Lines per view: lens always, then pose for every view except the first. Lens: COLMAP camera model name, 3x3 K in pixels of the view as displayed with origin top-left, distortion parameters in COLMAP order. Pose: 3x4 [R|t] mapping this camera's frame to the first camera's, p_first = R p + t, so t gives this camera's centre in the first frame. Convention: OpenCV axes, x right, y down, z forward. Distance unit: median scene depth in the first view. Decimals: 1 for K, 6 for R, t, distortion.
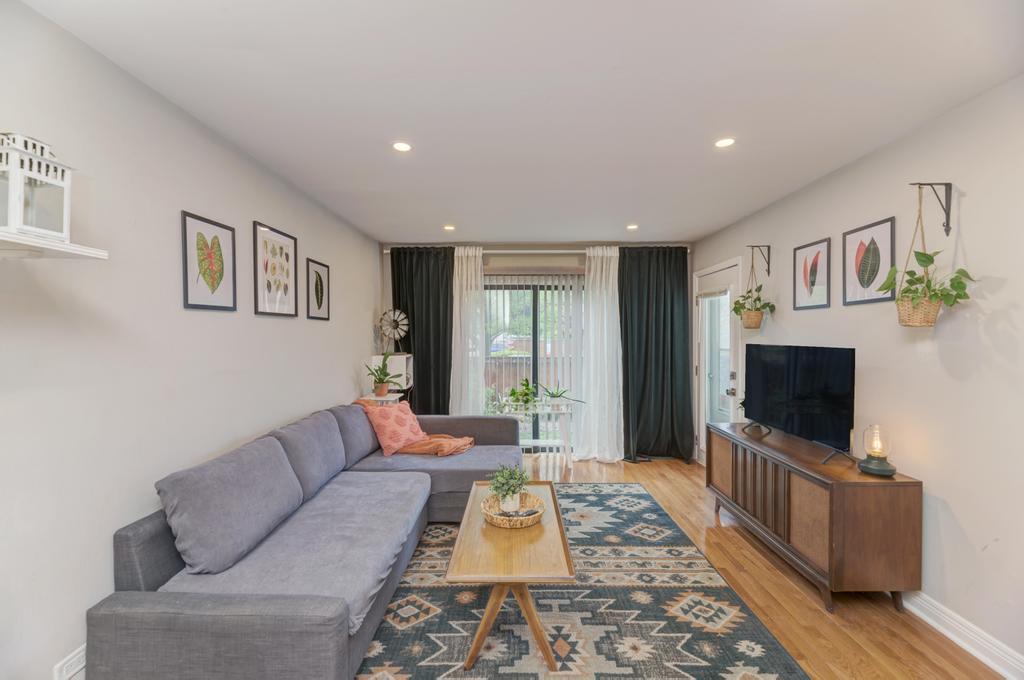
lens RADIAL K [[408.3, 0, 511.1], [0, 408.3, 343.5], [0, 0, 1]] dist [0.007913, -0.003680]
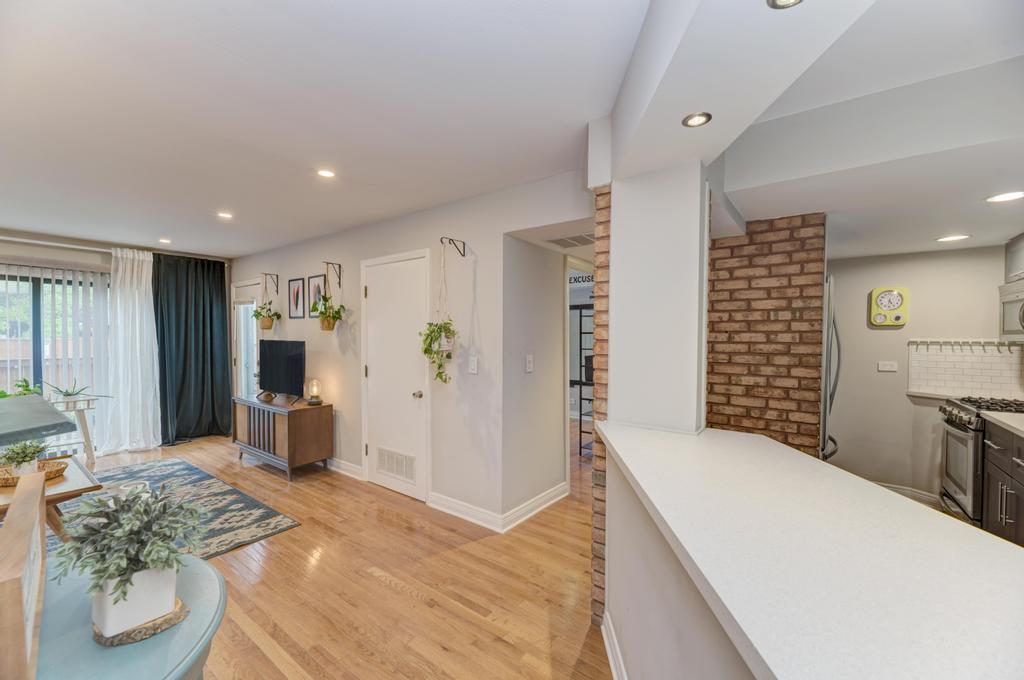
lens RADIAL K [[408.3, 0, 510.9], [0, 408.3, 342.7], [0, 0, 1]] dist [0.007913, -0.003680]
pose [[0.585749, -0.009881, 0.810432, -0.122141], [0.009201, 0.999942, 0.005541, 0.015427], [-0.810440, 0.004211, 0.585806, -0.766278]]
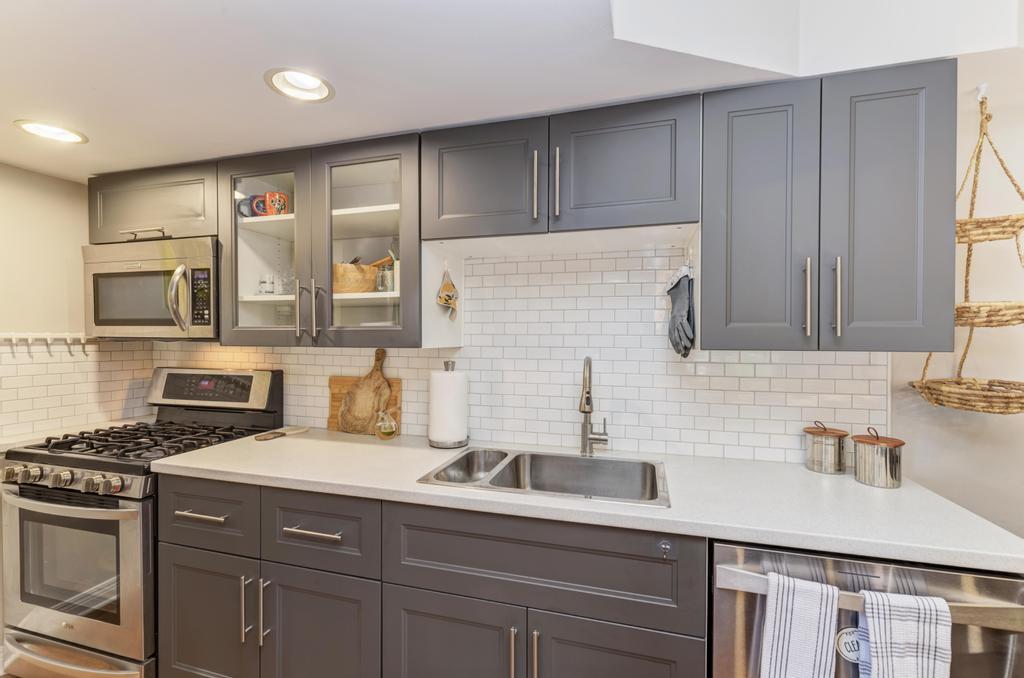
lens RADIAL K [[443.0, 0, 510.3], [0, 443.0, 344.3], [0, 0, 1]] dist [0.005655, -0.002461]
pose [[-0.964475, -0.006965, 0.264084, 0.778164], [0.002097, 0.999419, 0.034017, 0.019010], [-0.264168, 0.033362, -0.963900, -0.652680]]
